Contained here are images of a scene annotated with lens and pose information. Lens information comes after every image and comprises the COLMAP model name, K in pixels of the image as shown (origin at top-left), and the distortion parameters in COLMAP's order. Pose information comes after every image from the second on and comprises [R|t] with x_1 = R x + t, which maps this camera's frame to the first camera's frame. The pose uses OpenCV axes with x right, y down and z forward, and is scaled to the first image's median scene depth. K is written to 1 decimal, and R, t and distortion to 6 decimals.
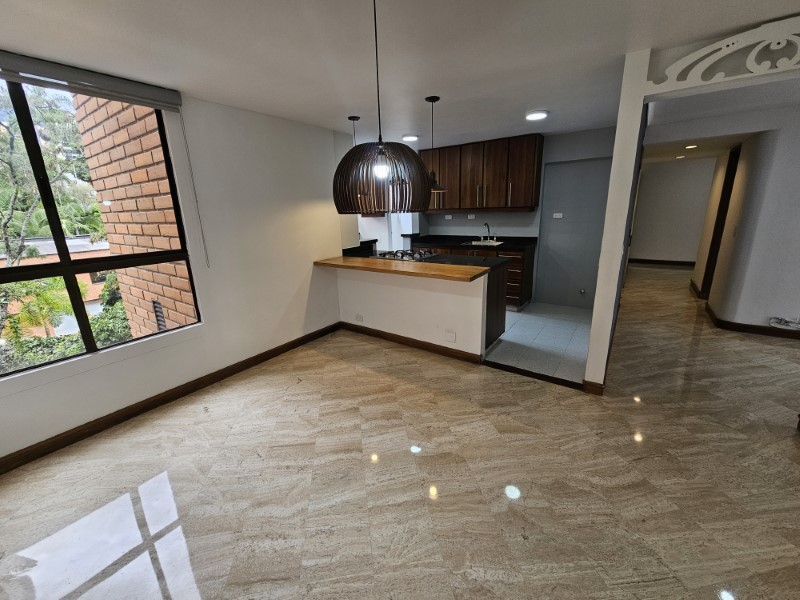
lens RADIAL K [[328.0, 0, 399.0], [0, 328.0, 298.3], [0, 0, 1]] dist [0.001032, 0.000311]
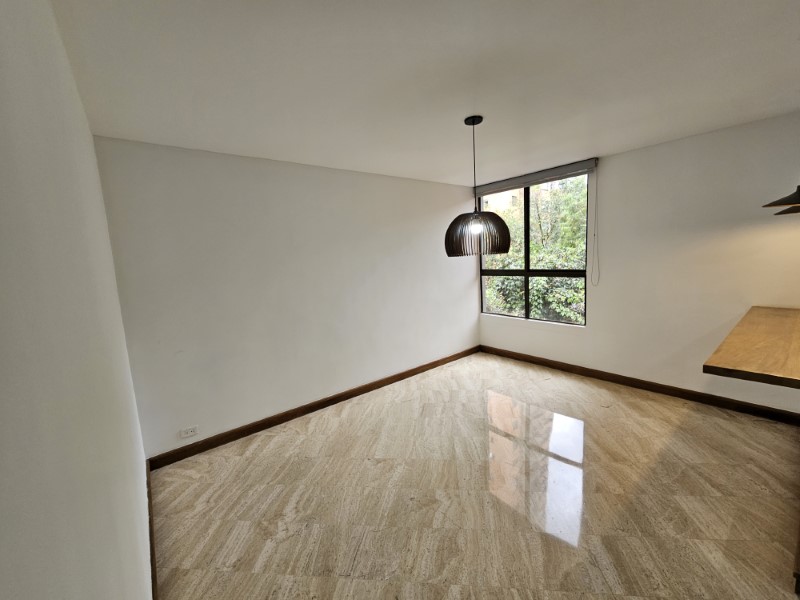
lens RADIAL K [[328.0, 0, 394.3], [0, 328.0, 298.8], [0, 0, 1]] dist [0.001032, 0.000311]
pose [[-0.275644, 0.174194, -0.945345, 0.650407], [-0.194420, 0.953016, 0.232297, -0.146491], [0.941393, 0.247826, -0.228826, 0.441983]]
